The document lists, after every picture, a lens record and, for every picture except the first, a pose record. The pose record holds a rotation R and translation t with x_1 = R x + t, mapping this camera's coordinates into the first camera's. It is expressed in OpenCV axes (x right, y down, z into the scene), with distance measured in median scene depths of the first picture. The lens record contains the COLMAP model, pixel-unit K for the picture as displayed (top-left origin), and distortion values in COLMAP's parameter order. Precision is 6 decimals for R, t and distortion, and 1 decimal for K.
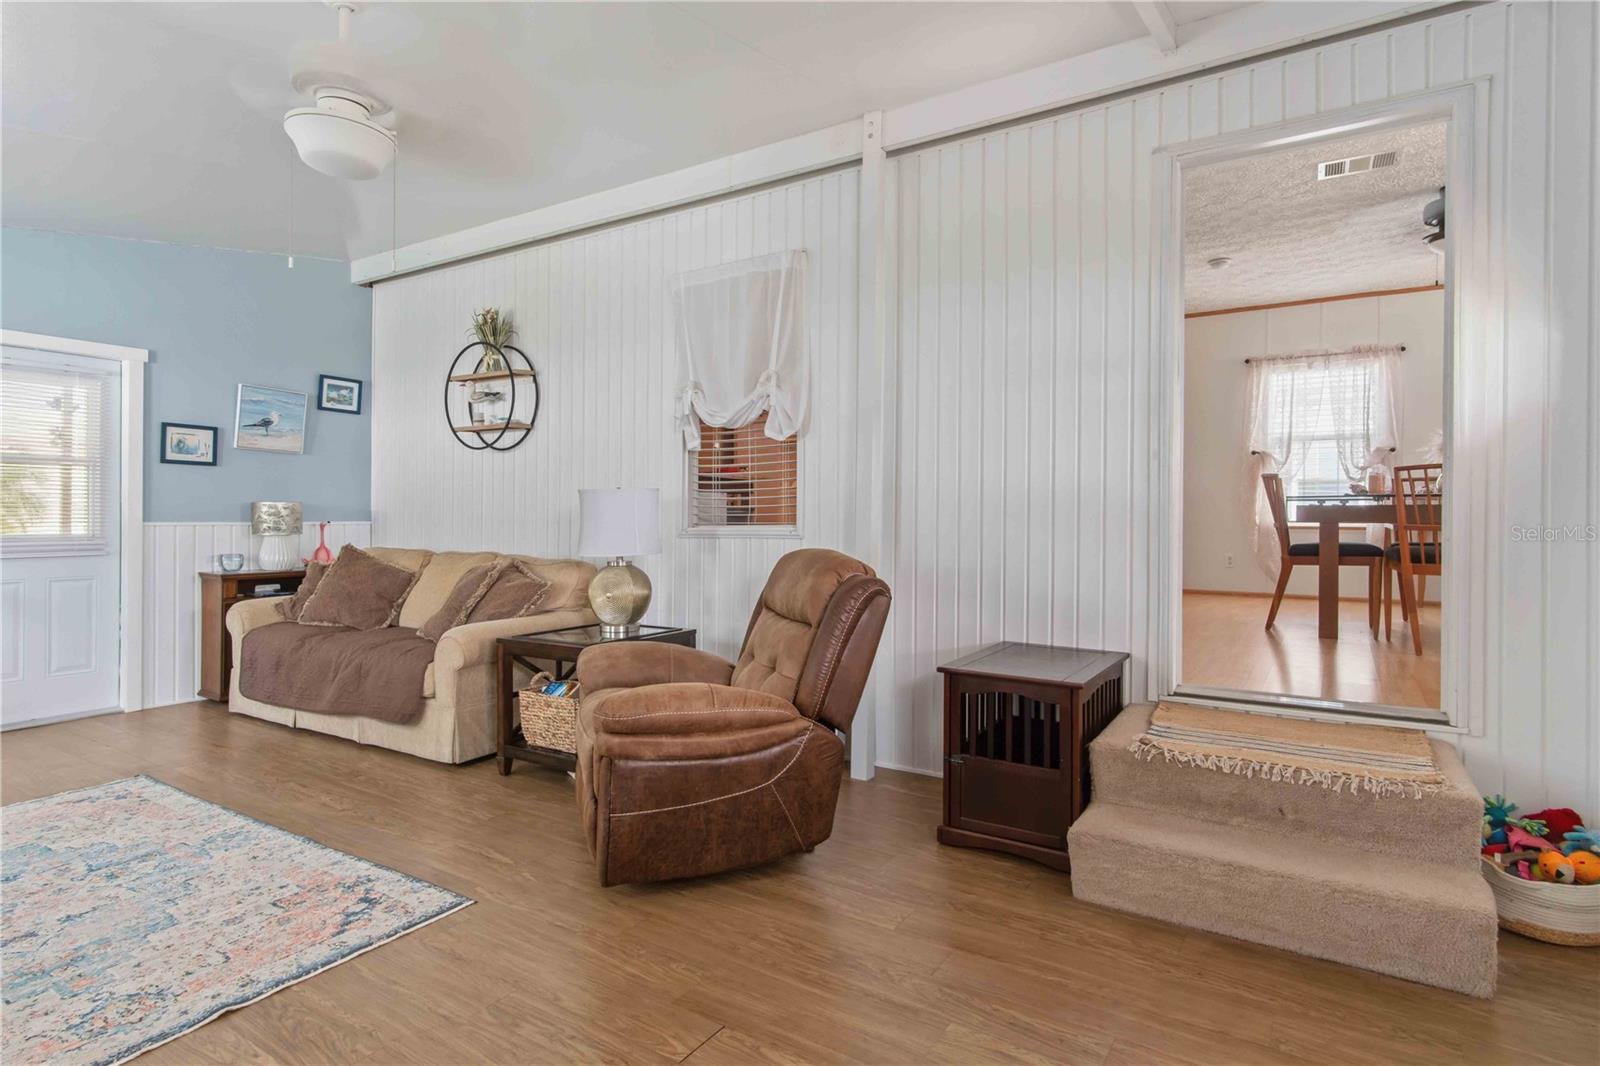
lens RADIAL K [[855.5, 0, 809.1], [0, 855.5, 523.9], [0, 0, 1]] dist [0.004860, 0.001312]
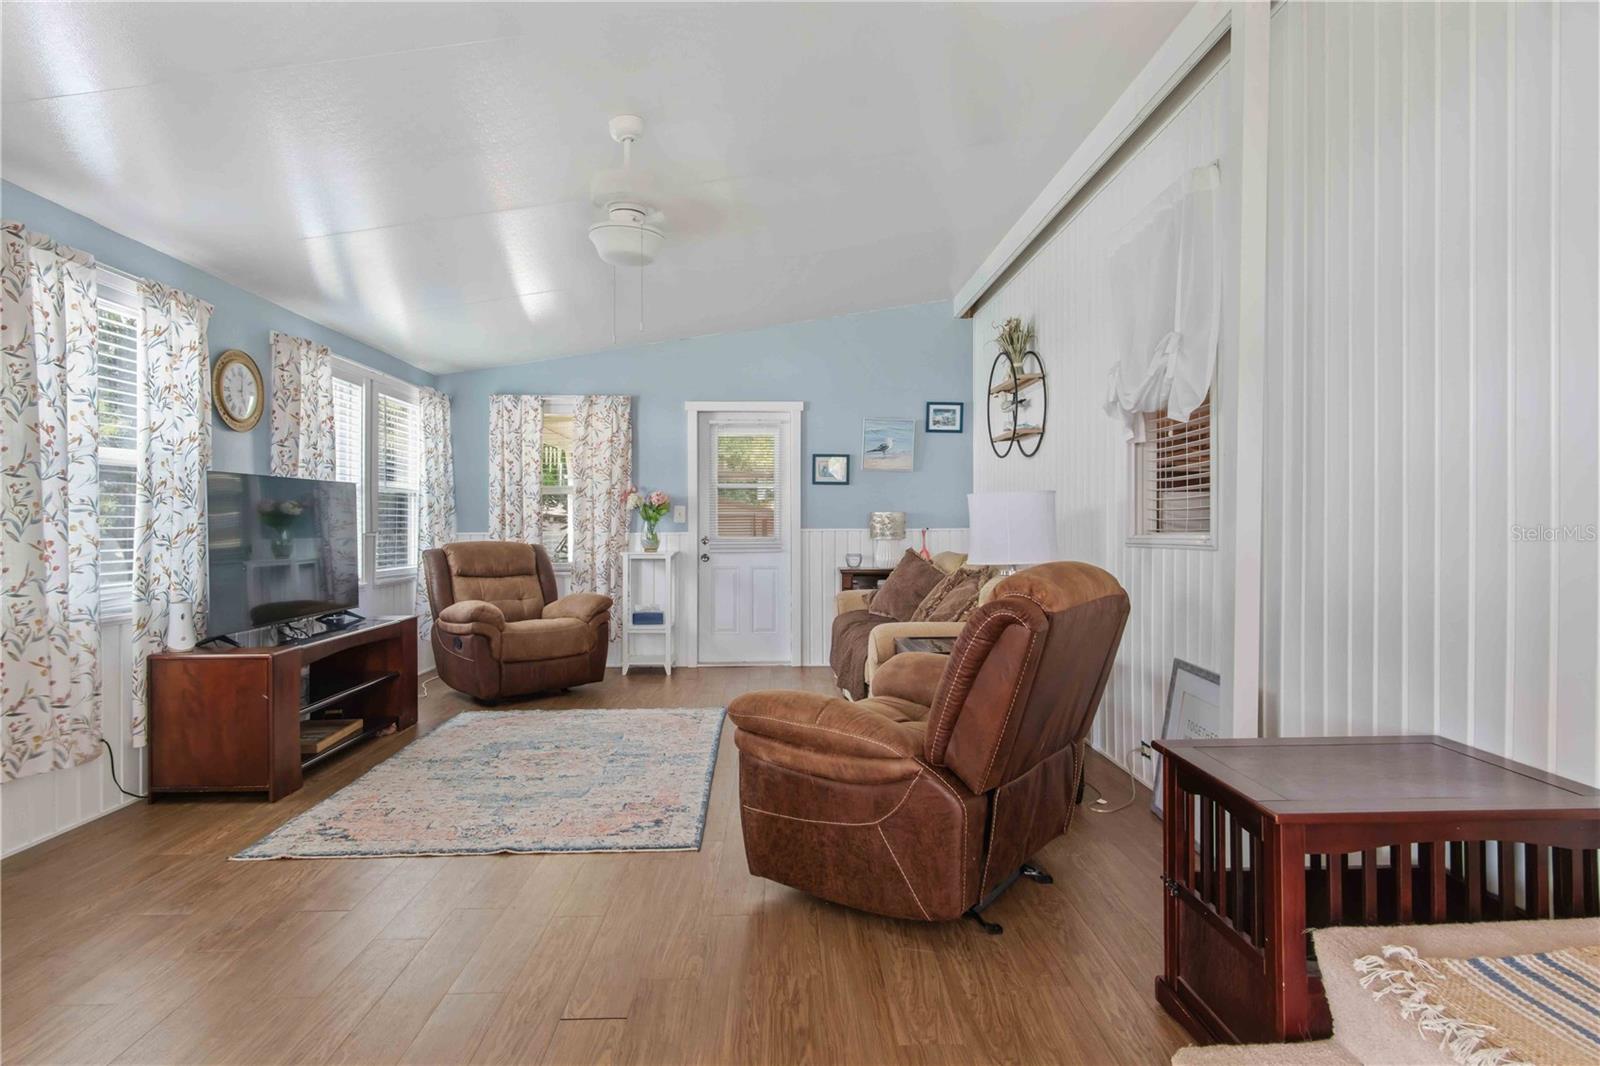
lens RADIAL K [[855.5, 0, 787.7], [0, 855.5, 525.6], [0, 0, 1]] dist [0.004860, 0.001312]
pose [[0.552414, -0.002082, -0.833567, 0.517563], [-0.004378, 0.999976, -0.005400, 0.001220], [0.833558, 0.006632, 0.552391, 0.353446]]
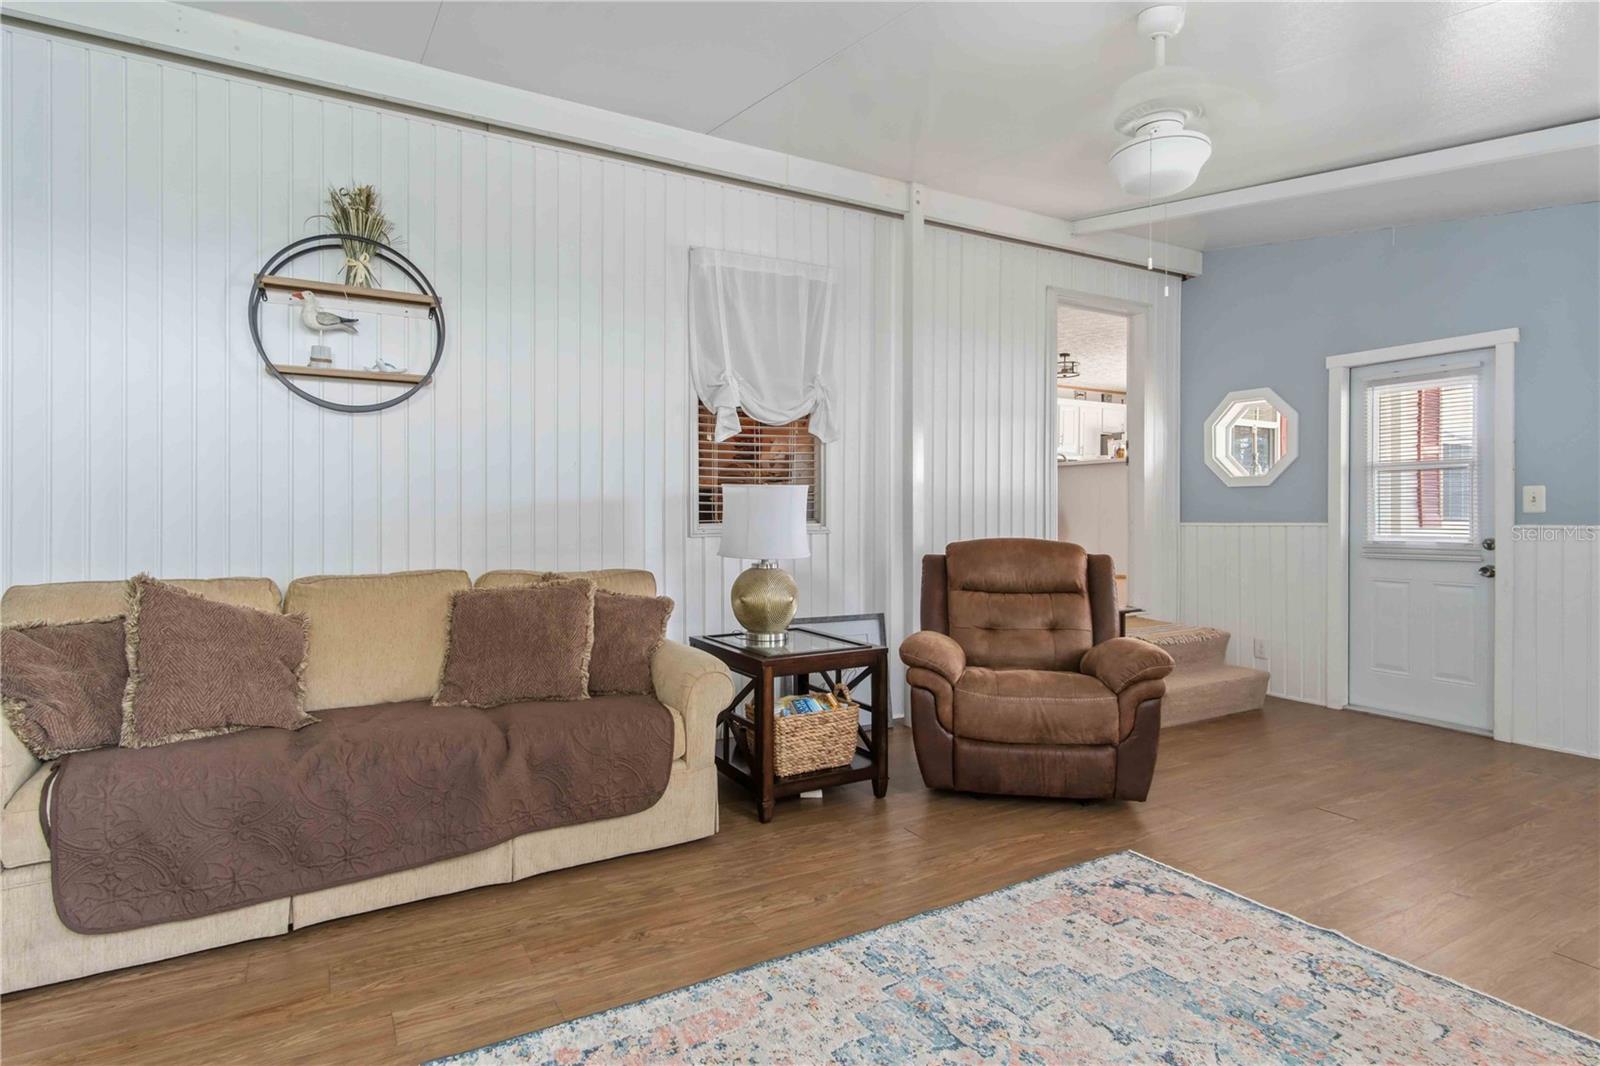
lens RADIAL K [[855.5, 0, 797.7], [0, 855.5, 516.4], [0, 0, 1]] dist [0.004860, 0.001312]
pose [[0.455038, -0.012453, 0.890385, -1.264738], [0.010146, 0.999910, 0.008800, -0.017554], [-0.890414, 0.005030, 0.455123, 0.682702]]
